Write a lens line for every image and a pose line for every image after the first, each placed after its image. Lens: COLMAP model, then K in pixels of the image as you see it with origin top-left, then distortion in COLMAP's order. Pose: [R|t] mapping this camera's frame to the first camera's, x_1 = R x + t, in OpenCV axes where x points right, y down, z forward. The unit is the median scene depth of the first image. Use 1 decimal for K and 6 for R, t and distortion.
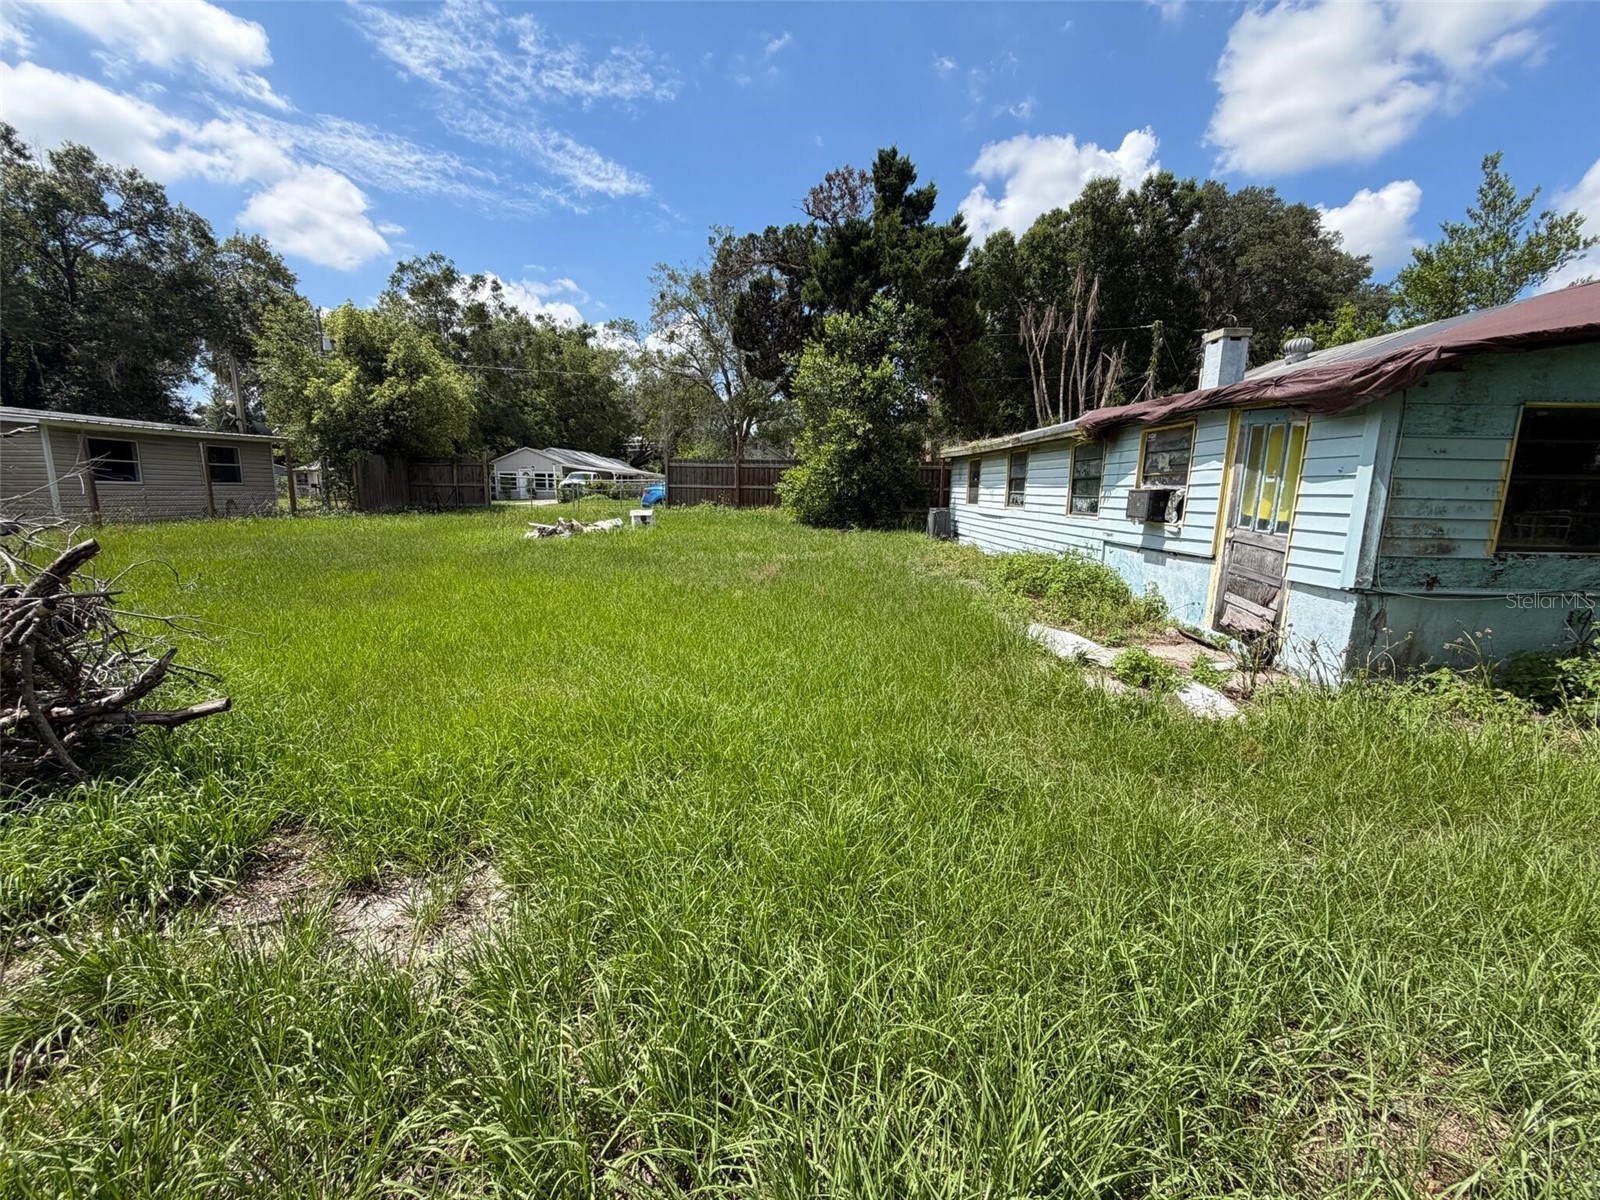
lens RADIAL K [[638.2, 0, 796.4], [0, 638.2, 601.2], [0, 0, 1]] dist [-0.000745, 0.000645]
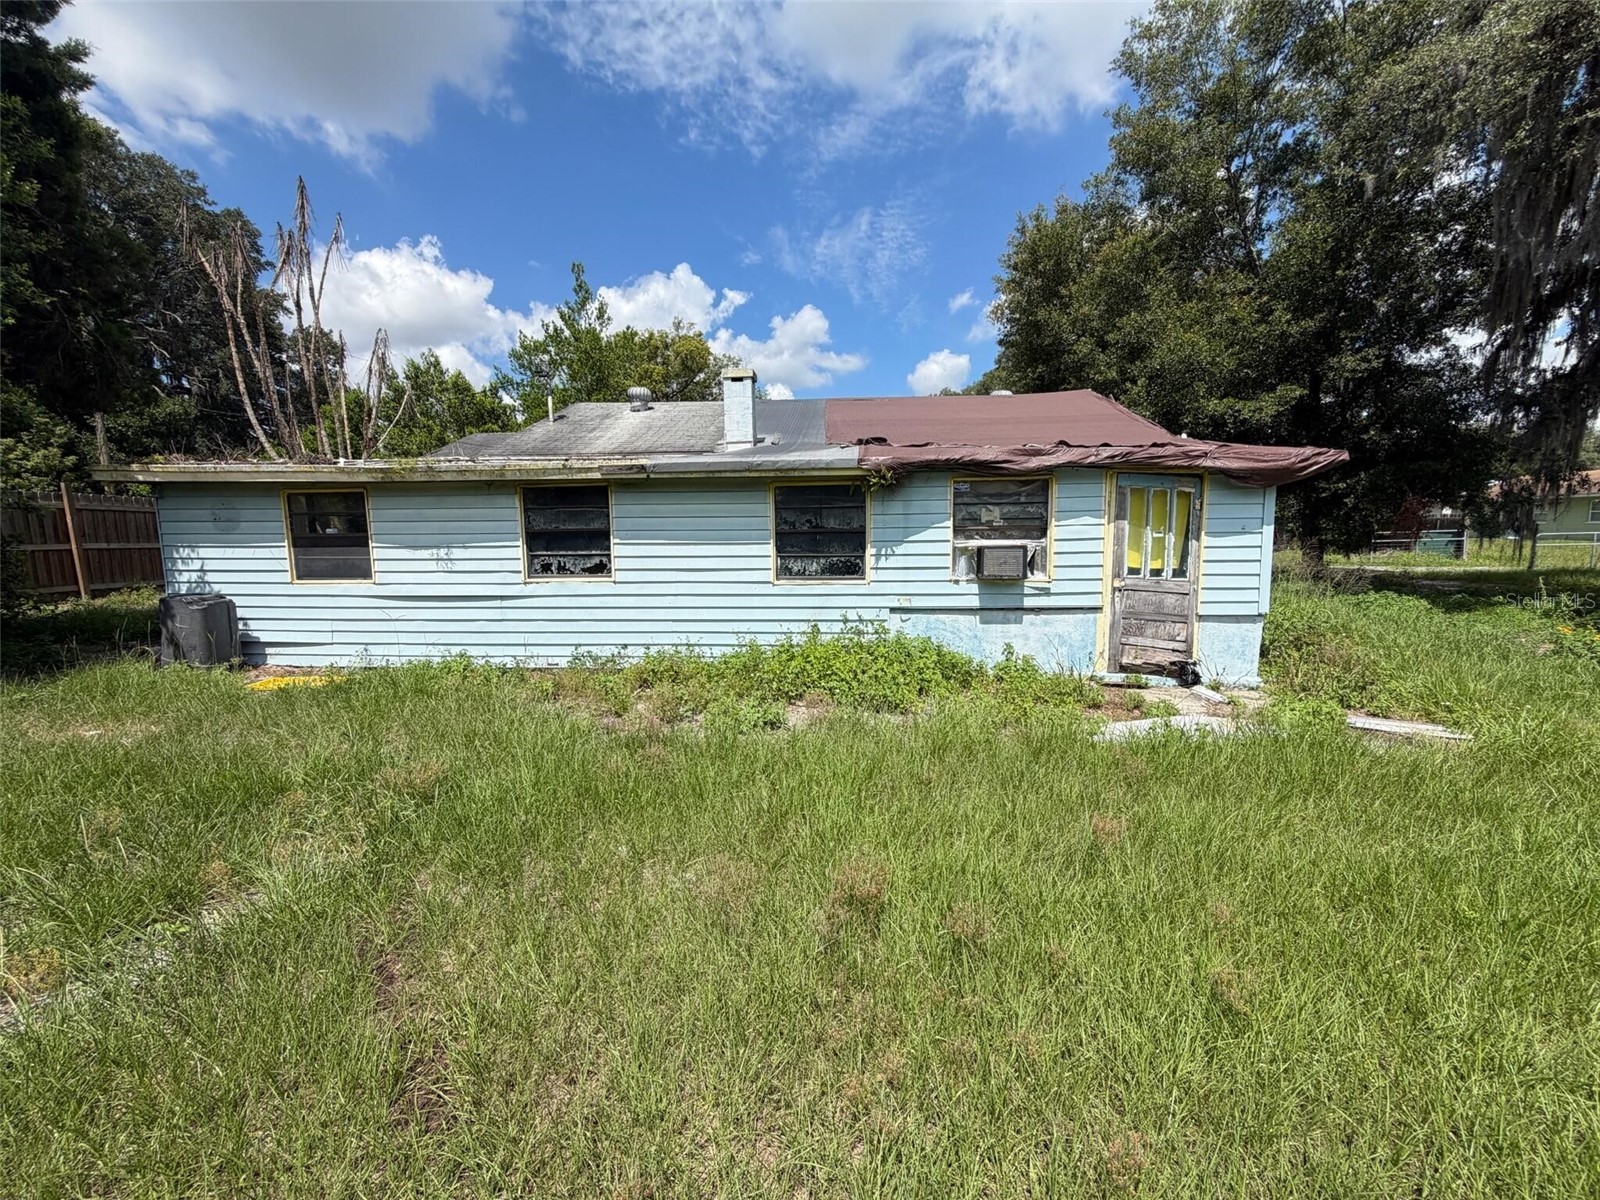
lens RADIAL K [[638.2, 0, 800.8], [0, 638.2, 609.3], [0, 0, 1]] dist [-0.000745, 0.000645]
pose [[0.090139, -0.133808, 0.986899, -0.395194], [0.184332, 0.976054, 0.115501, -0.251122], [-0.978722, 0.171506, 0.112646, 1.231477]]
